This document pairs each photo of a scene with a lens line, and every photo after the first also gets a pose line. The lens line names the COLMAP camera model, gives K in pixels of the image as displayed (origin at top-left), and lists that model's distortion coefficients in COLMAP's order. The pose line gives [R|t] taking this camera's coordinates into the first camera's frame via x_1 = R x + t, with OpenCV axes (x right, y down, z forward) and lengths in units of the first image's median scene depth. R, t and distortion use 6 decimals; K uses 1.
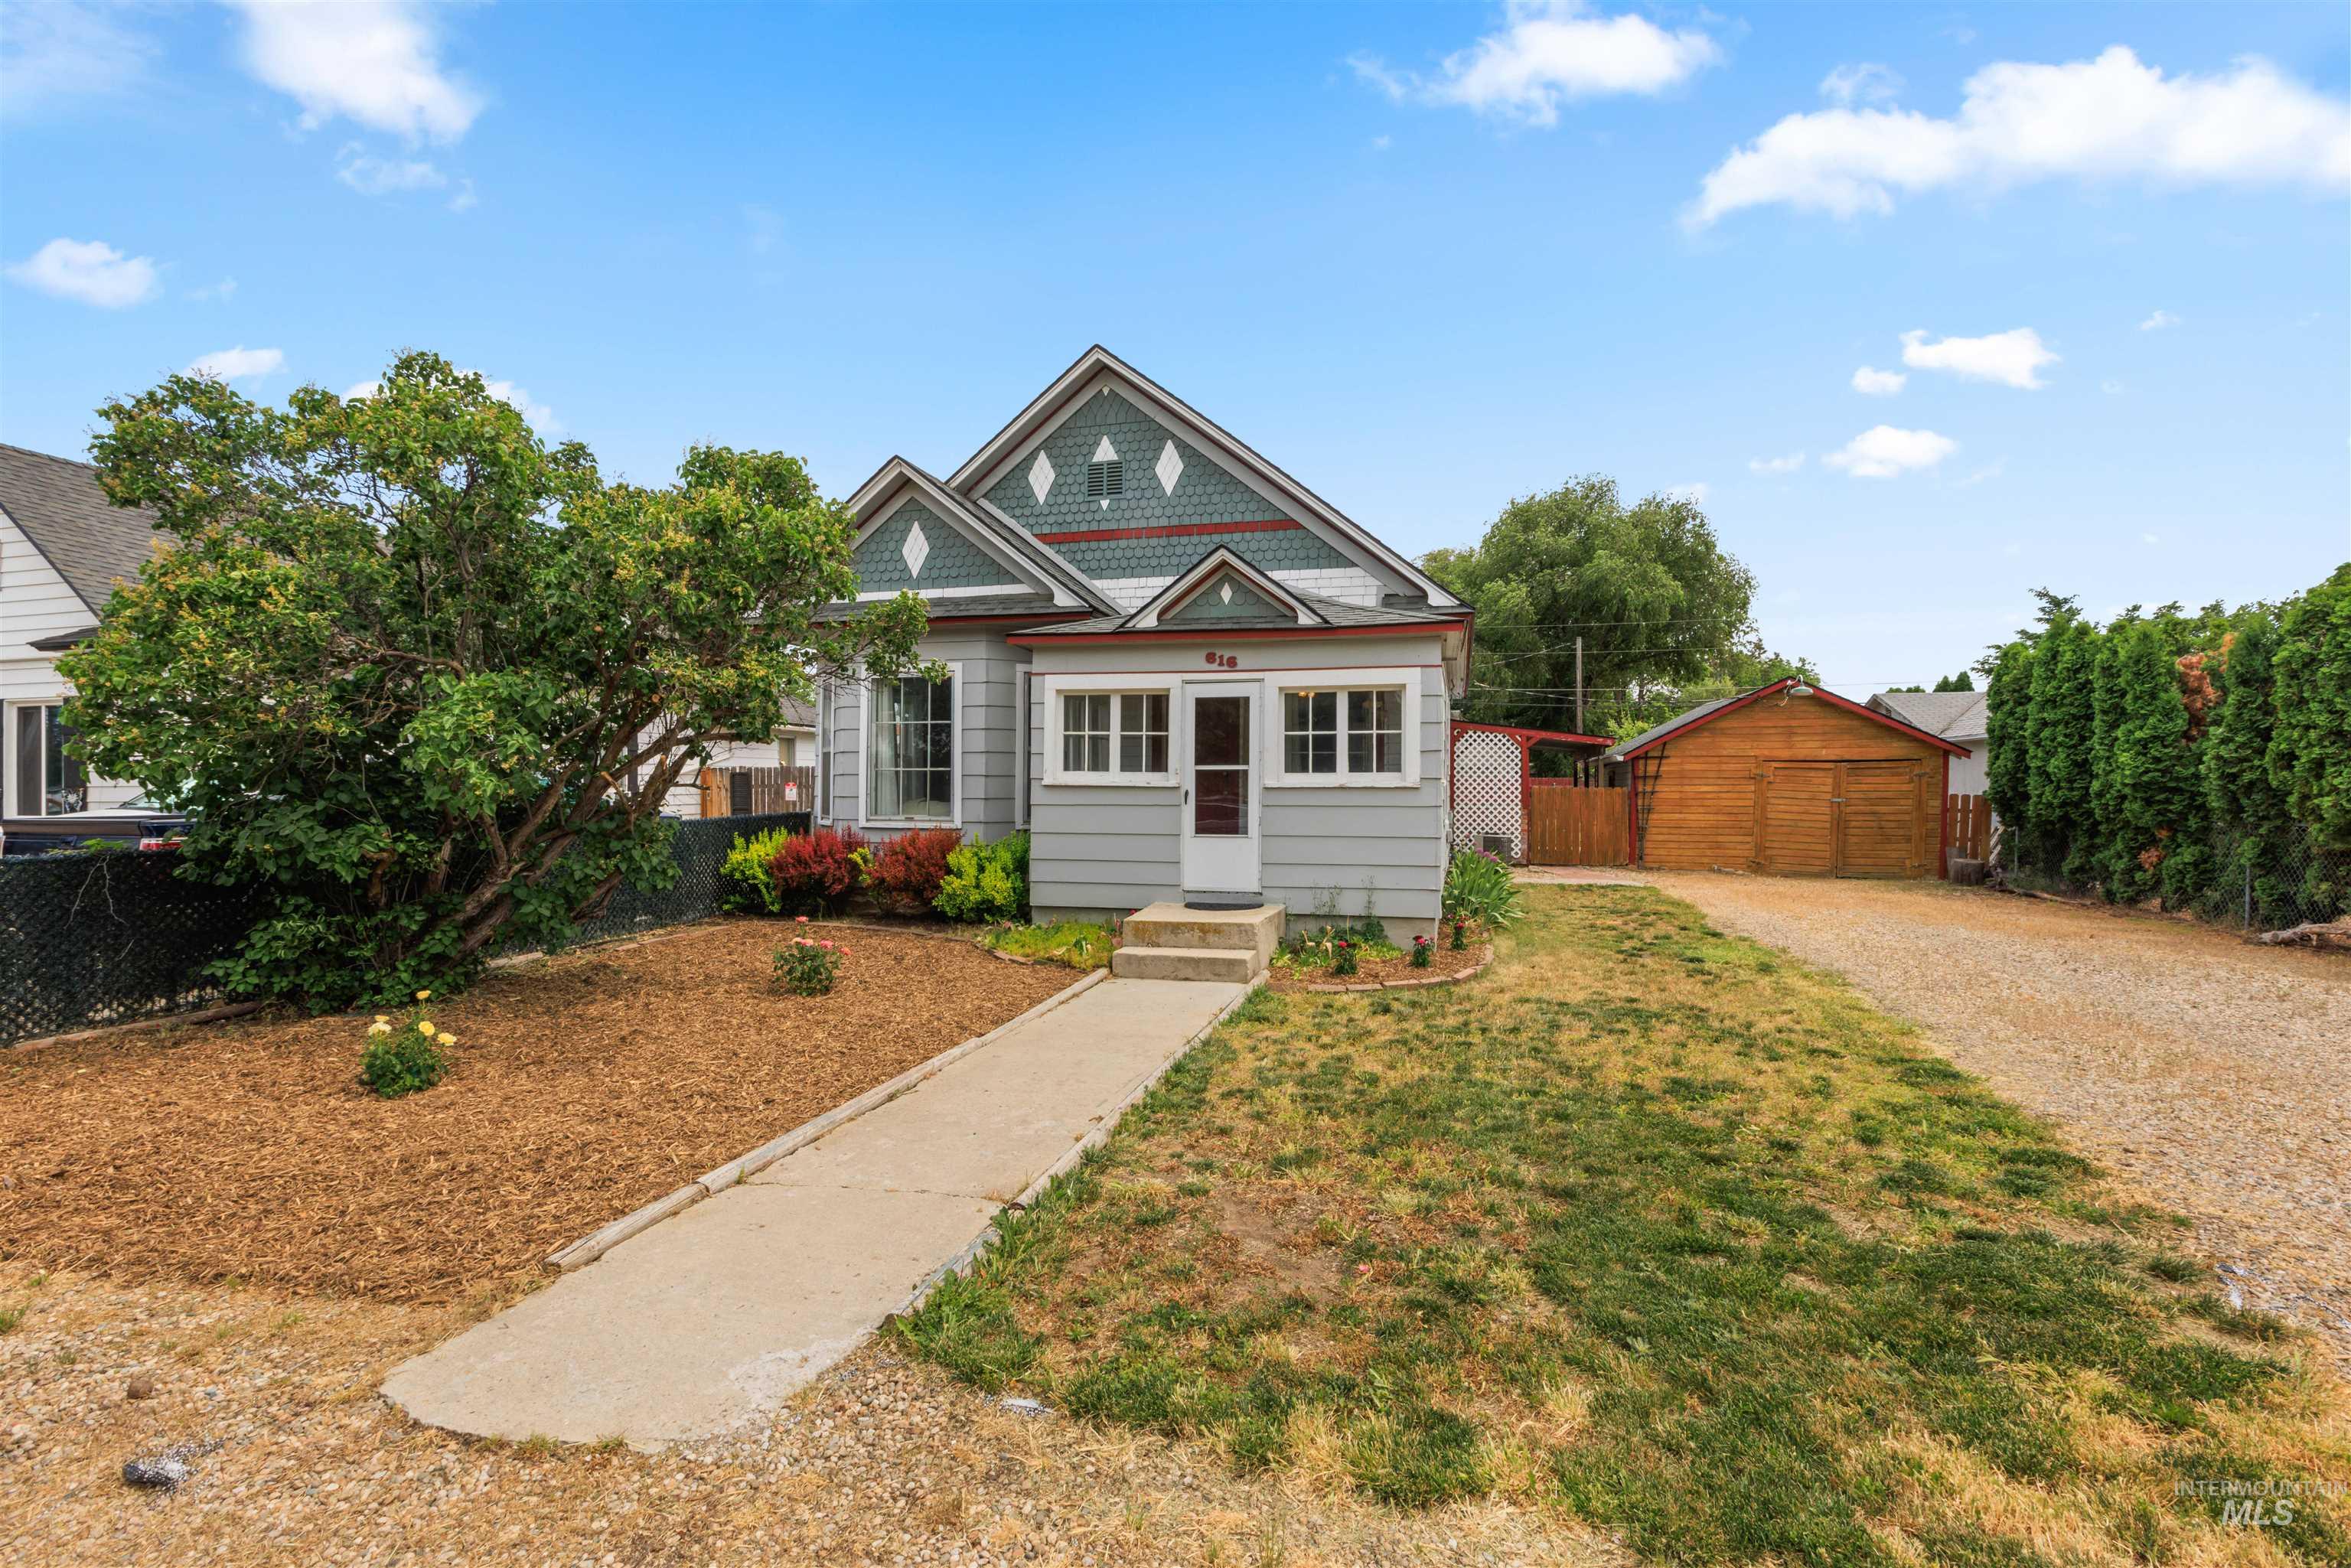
lens RADIAL K [[1060.3, 0, 1170.1], [0, 1060.3, 788.1], [0, 0, 1]] dist [0.004223, 0.000109]
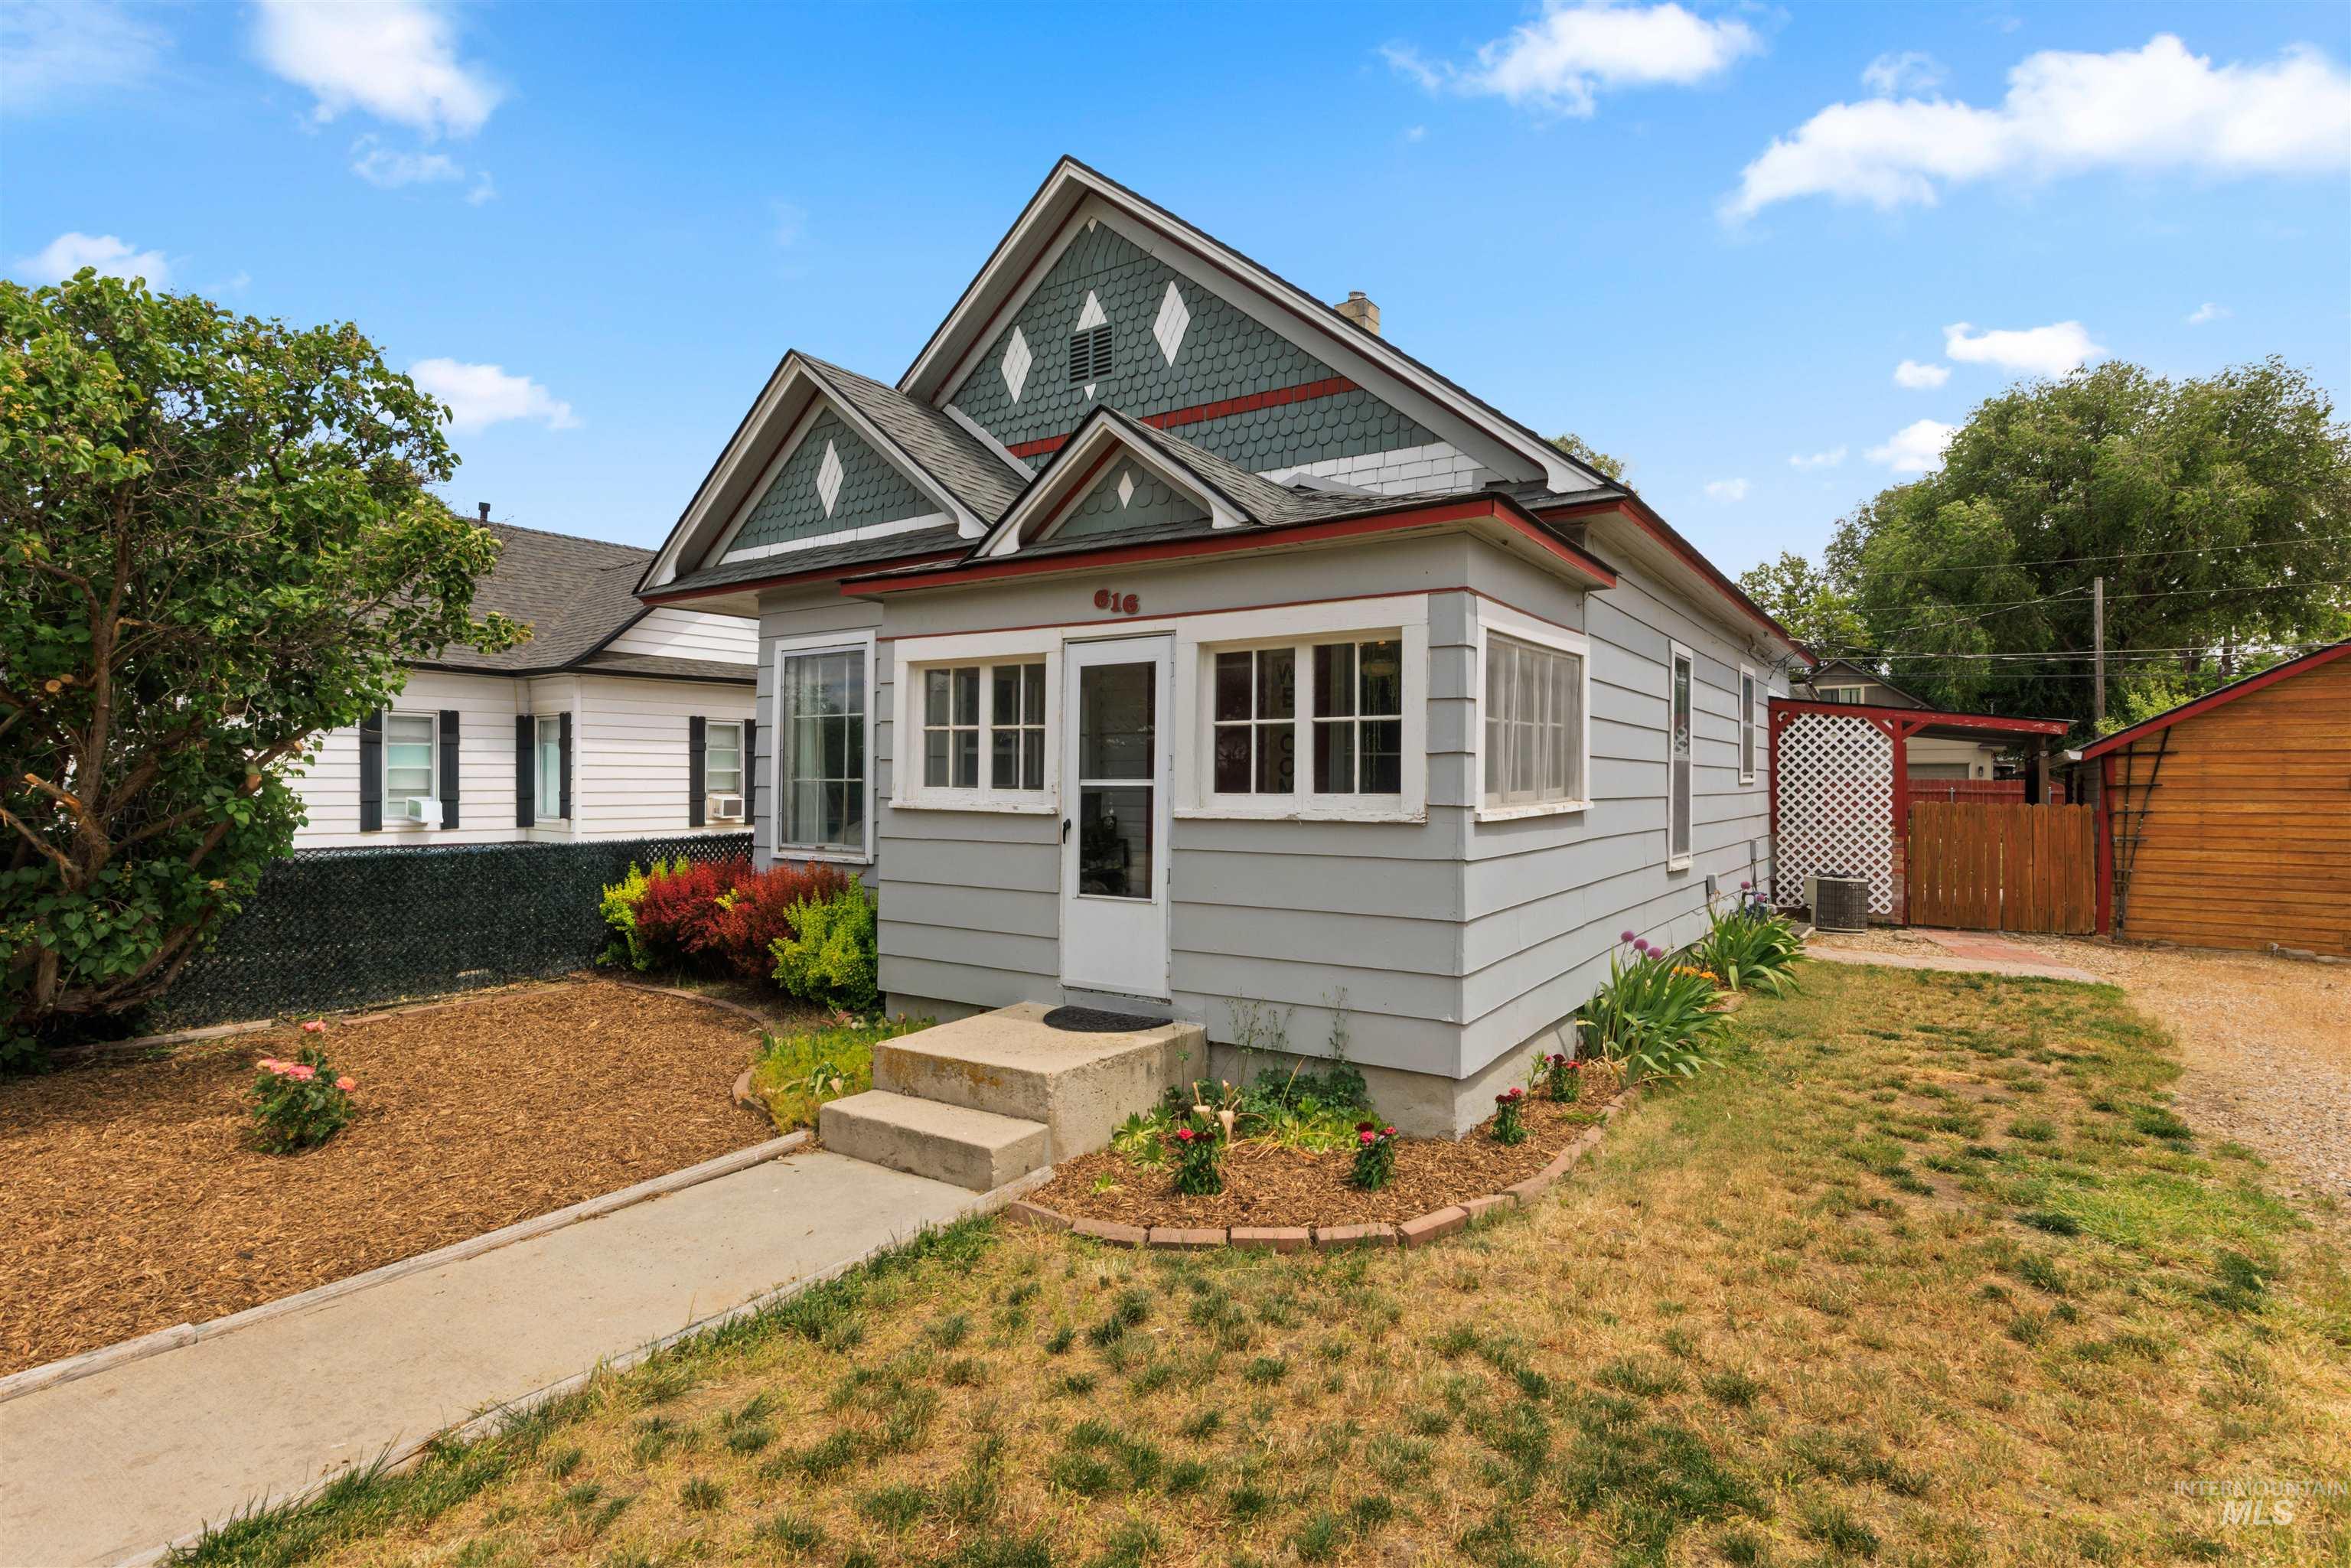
lens RADIAL K [[1146.9, 0, 1179.1], [0, 1146.9, 773.2], [0, 0, 1]] dist [0.000609, 0.000314]
pose [[0.944471, -0.000730, -0.328595, 0.264354], [-0.003052, 0.999935, -0.010993, -0.016223], [0.328581, 0.011385, 0.944407, 0.368027]]
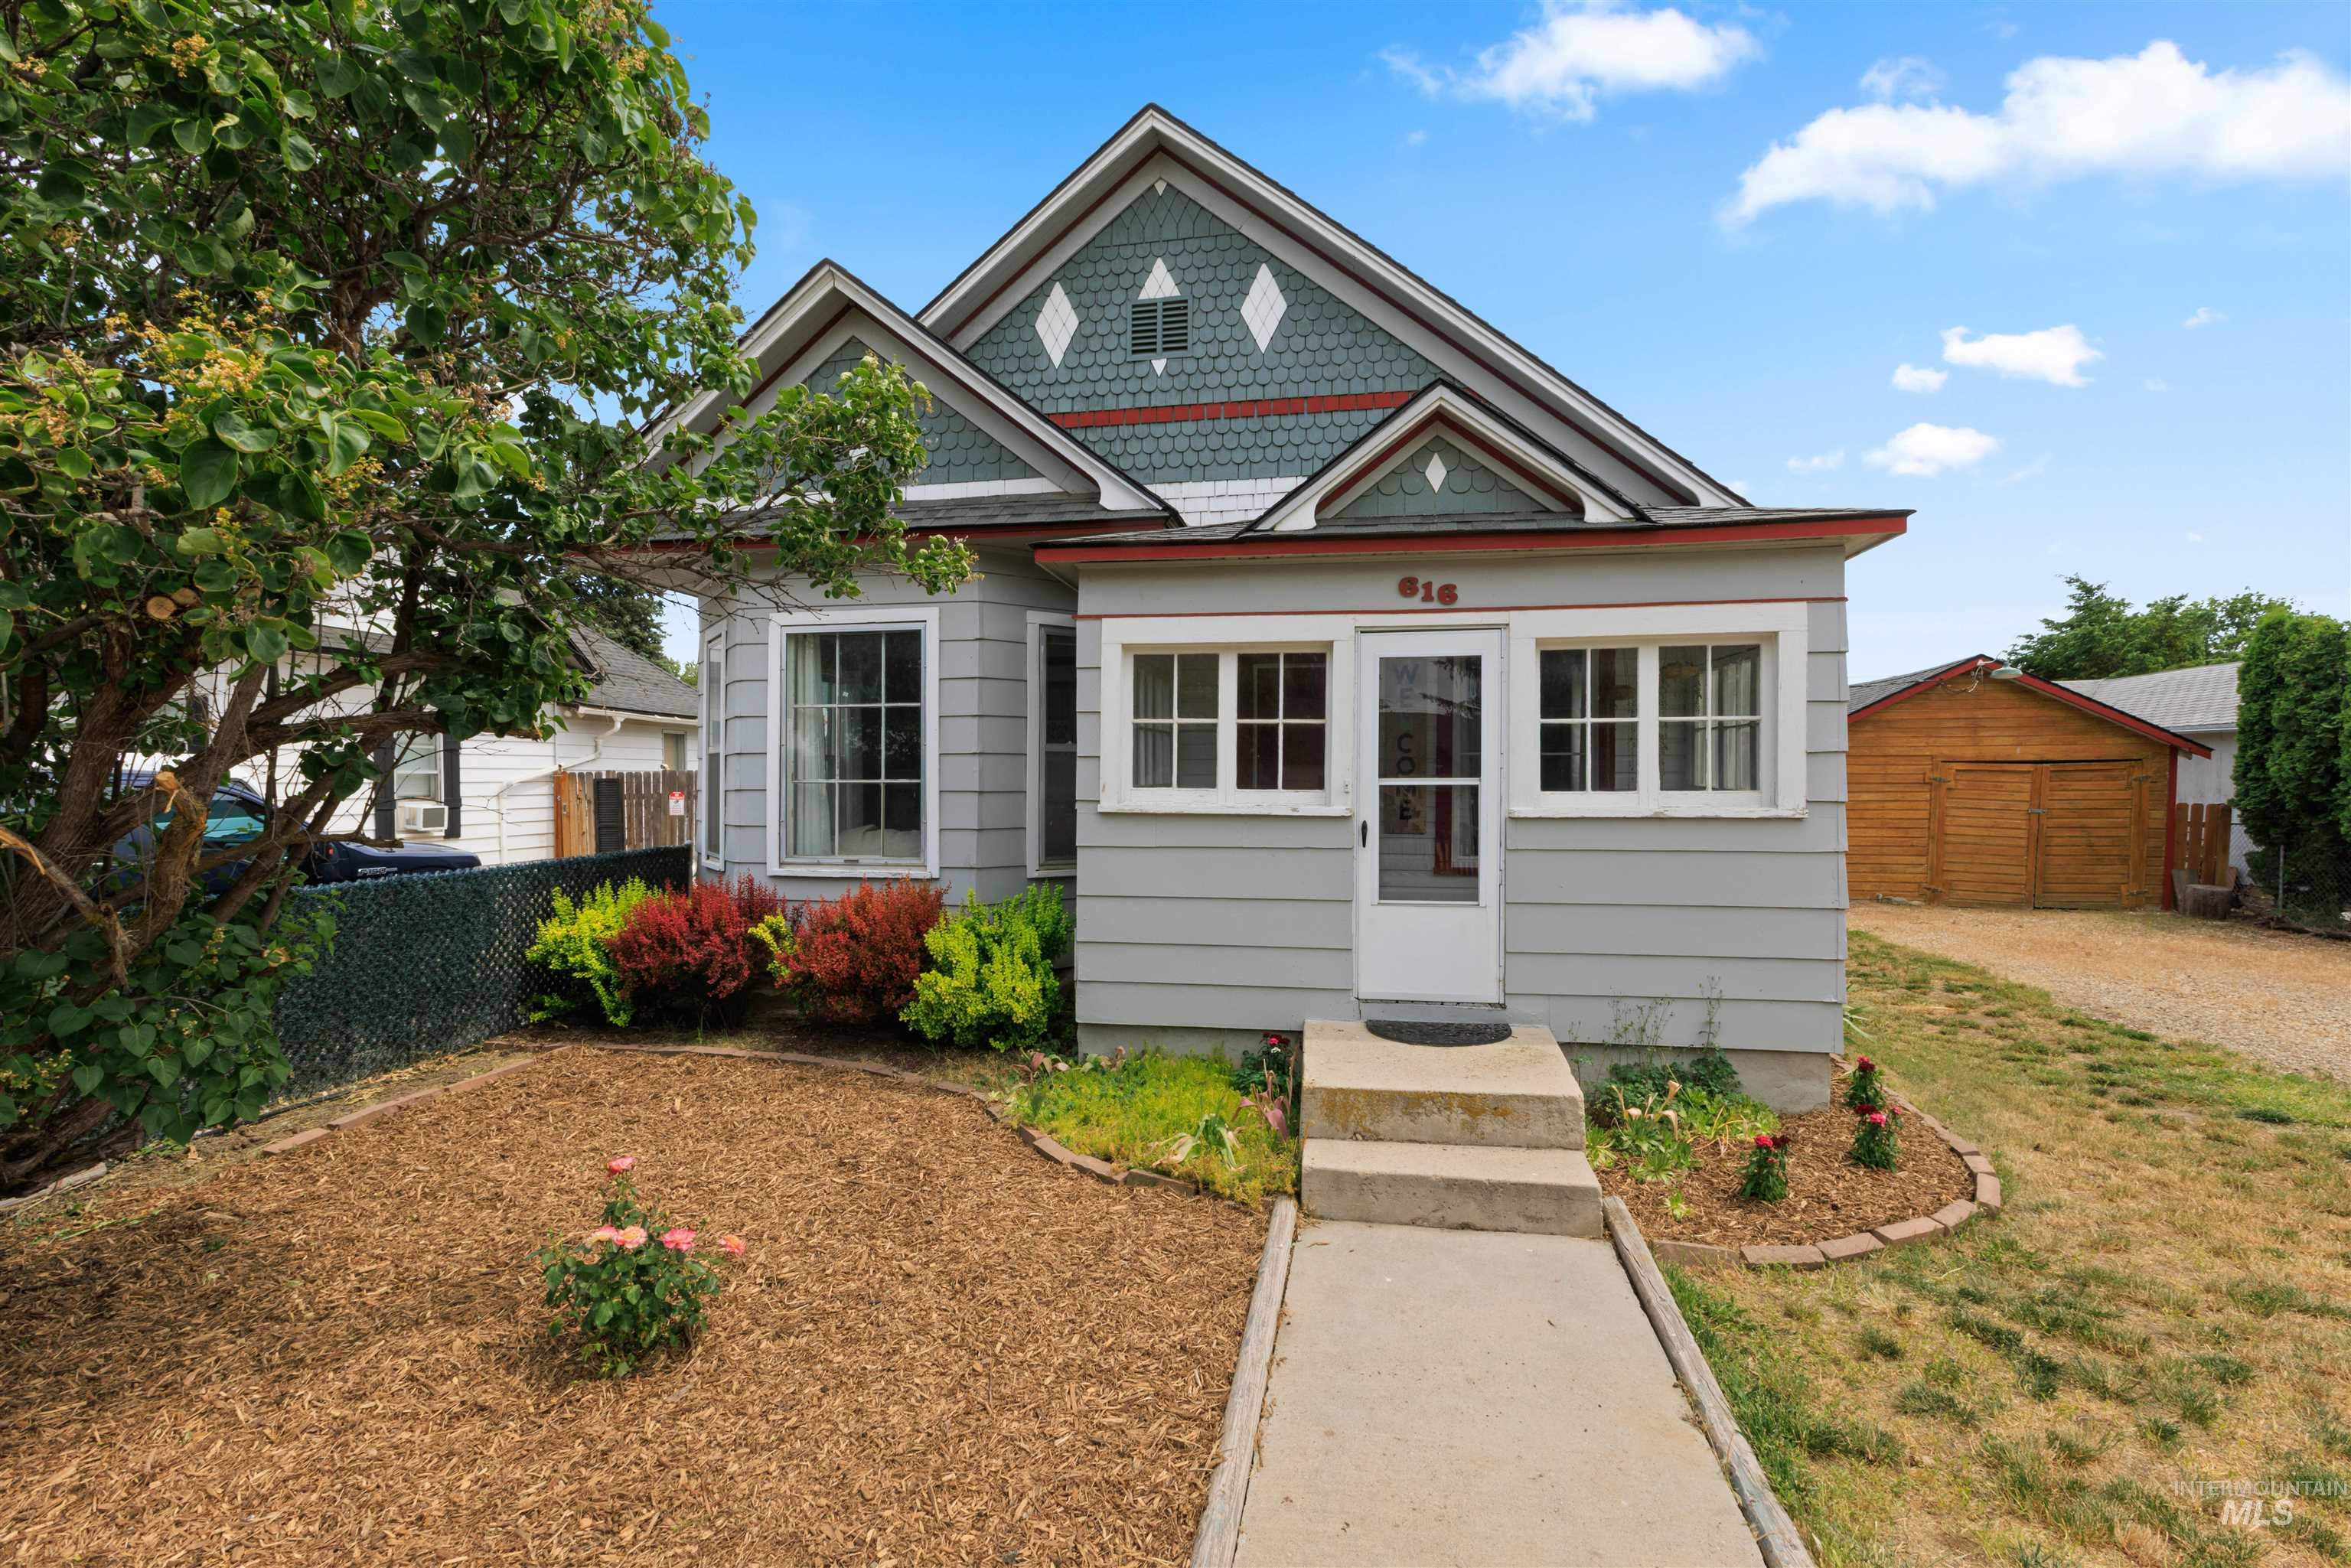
lens RADIAL K [[1060.3, 0, 1173.3], [0, 1060.3, 788.6], [0, 0, 1]] dist [0.011438, 0.000172]
pose [[0.996825, -0.004182, 0.079519, -0.118709], [0.004014, 0.999989, 0.002263, -0.015906], [-0.079527, -0.001937, 0.996831, 0.406380]]
